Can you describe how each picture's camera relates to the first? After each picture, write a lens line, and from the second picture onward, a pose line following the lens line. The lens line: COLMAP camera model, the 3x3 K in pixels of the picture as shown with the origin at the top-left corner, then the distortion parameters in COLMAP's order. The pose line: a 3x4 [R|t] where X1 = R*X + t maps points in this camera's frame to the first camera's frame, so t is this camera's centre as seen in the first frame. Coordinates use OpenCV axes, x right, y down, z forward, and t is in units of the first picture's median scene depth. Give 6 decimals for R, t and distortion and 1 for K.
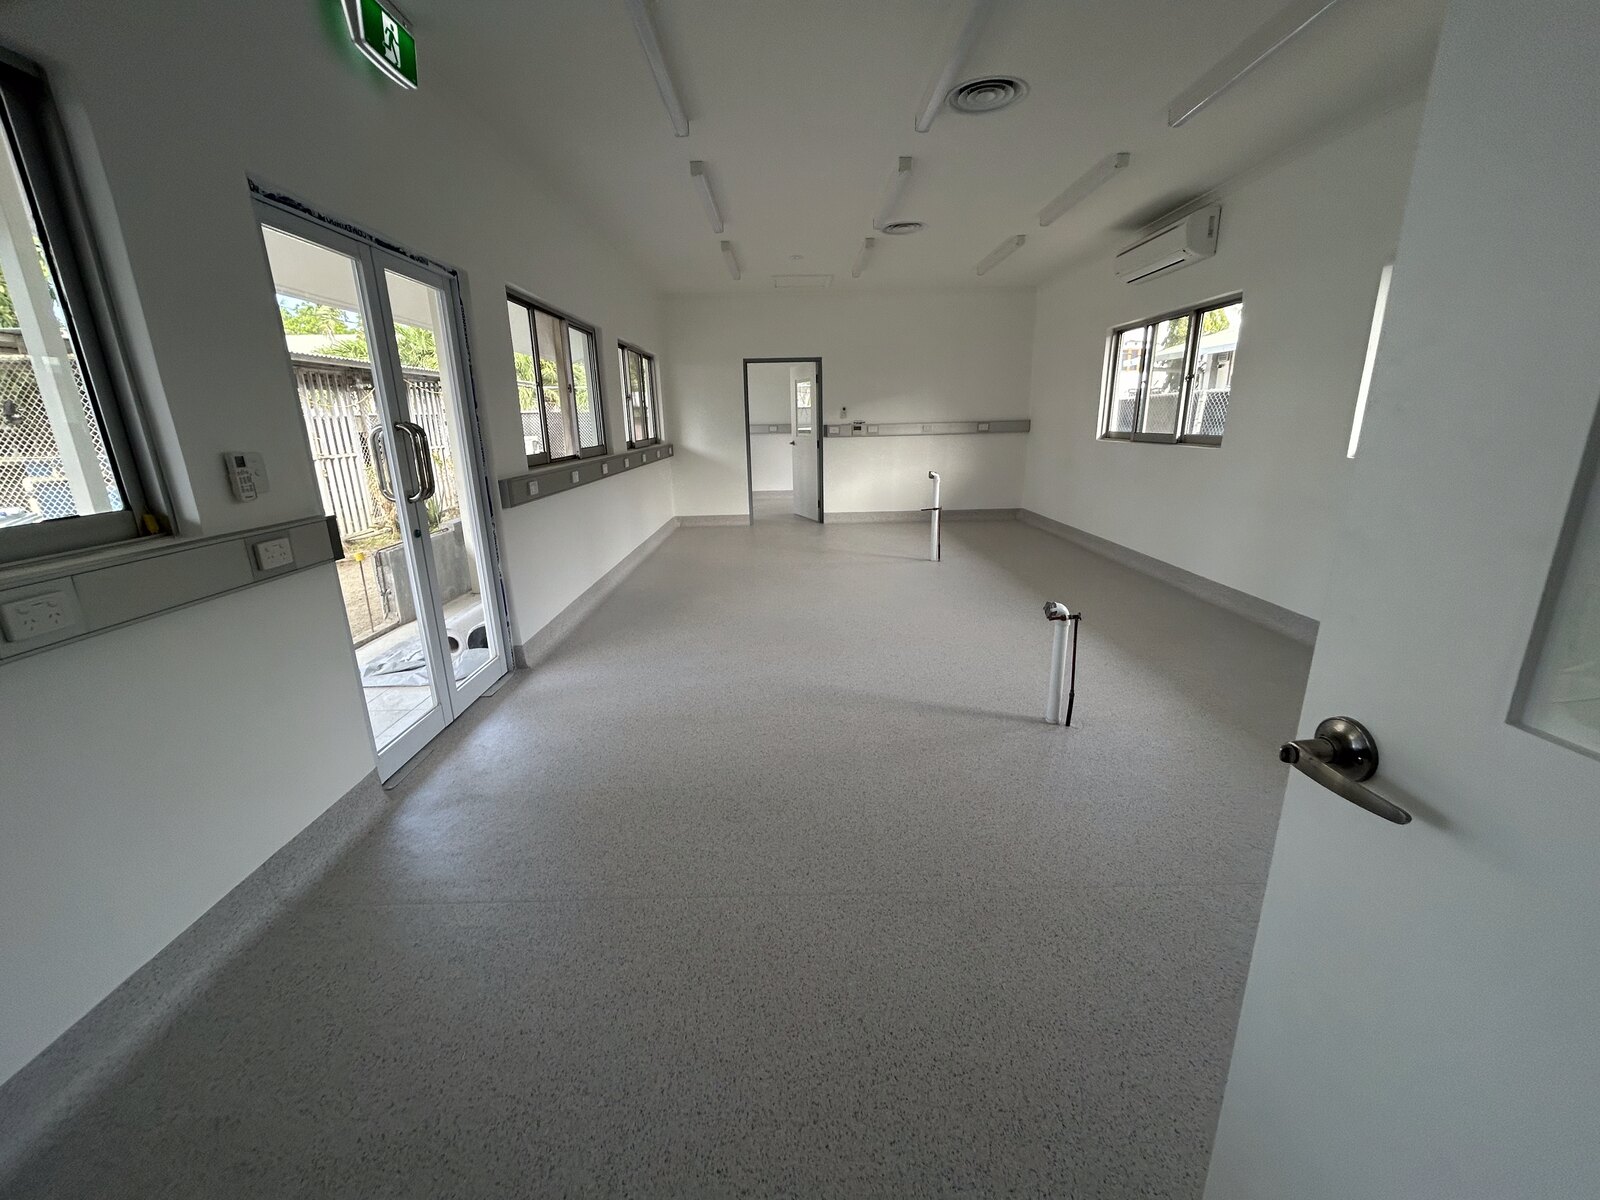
lens RADIAL K [[642.3, 0, 800.0], [0, 642.3, 600.0], [0, 0, 1]] dist [-0.001262, -0.000641]
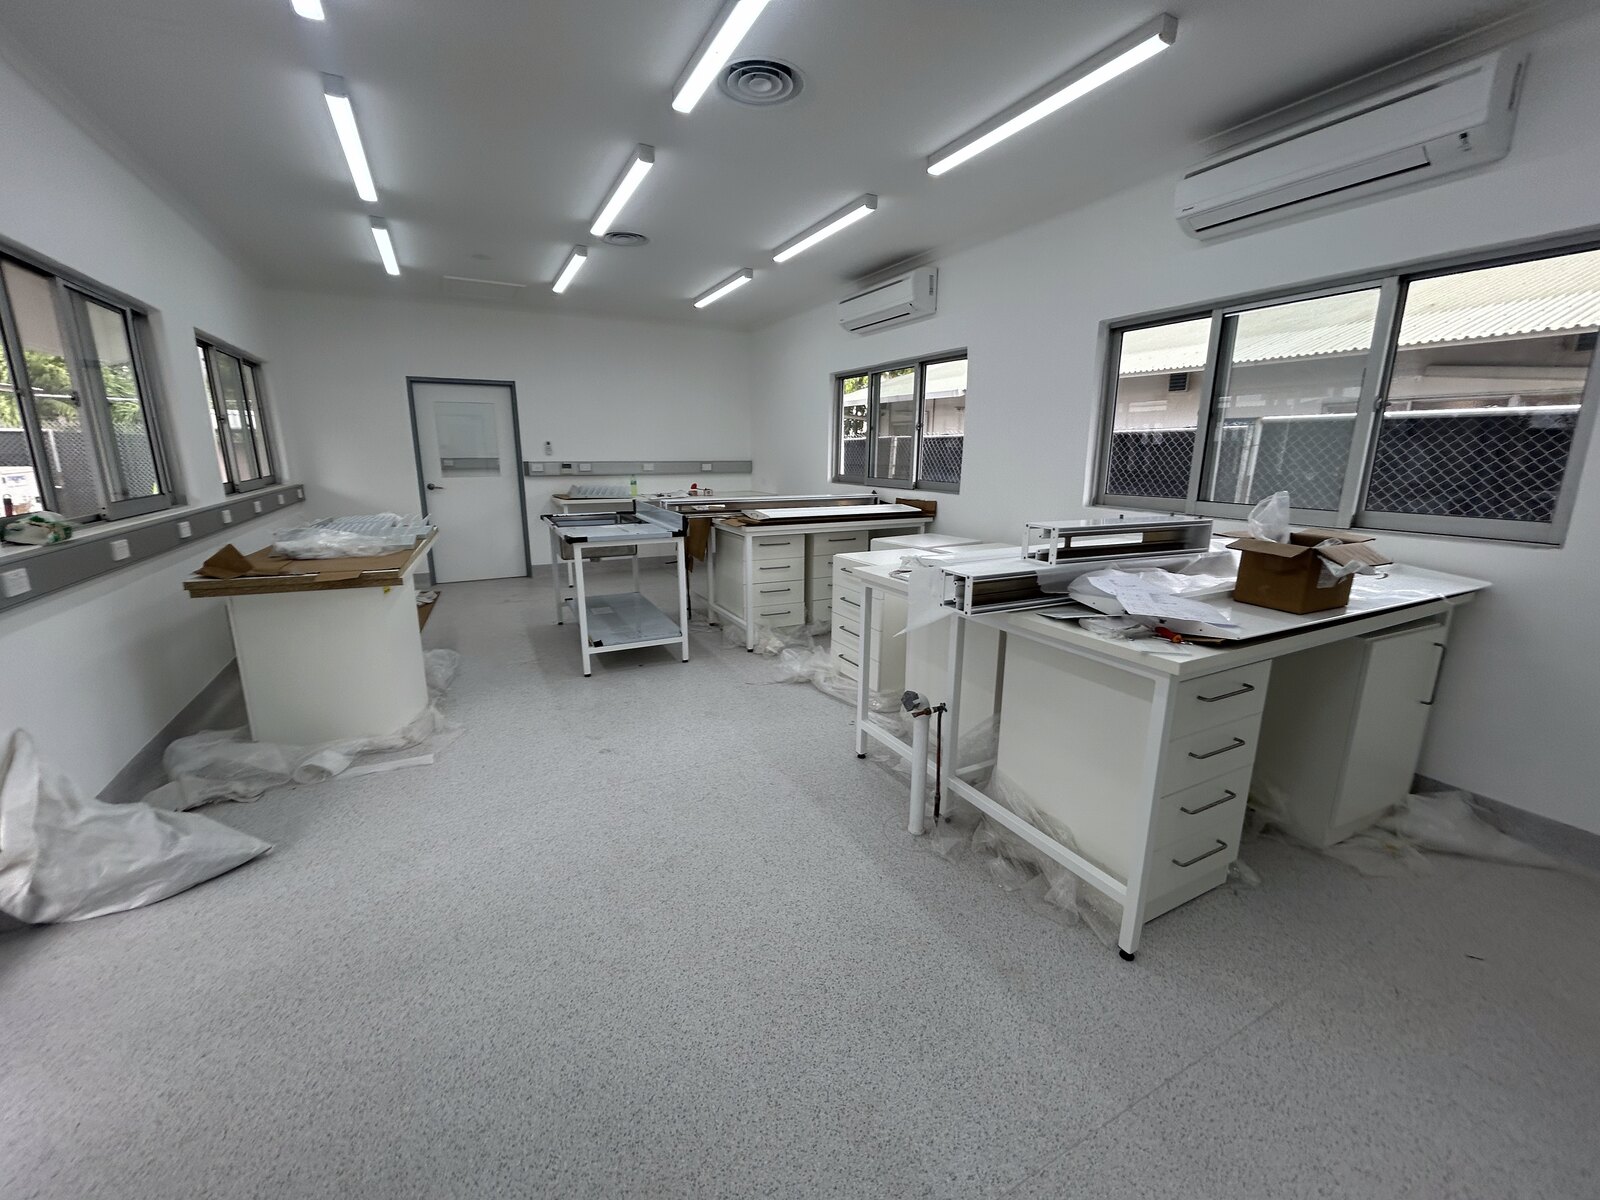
lens RADIAL K [[642.3, 0, 800.0], [0, 642.3, 600.0], [0, 0, 1]] dist [-0.001262, -0.000641]
pose [[0.891464, -0.082530, 0.445512, -0.037868], [0.104022, 0.994286, -0.023957, -0.044517], [-0.440989, 0.067700, 0.894955, 0.124347]]
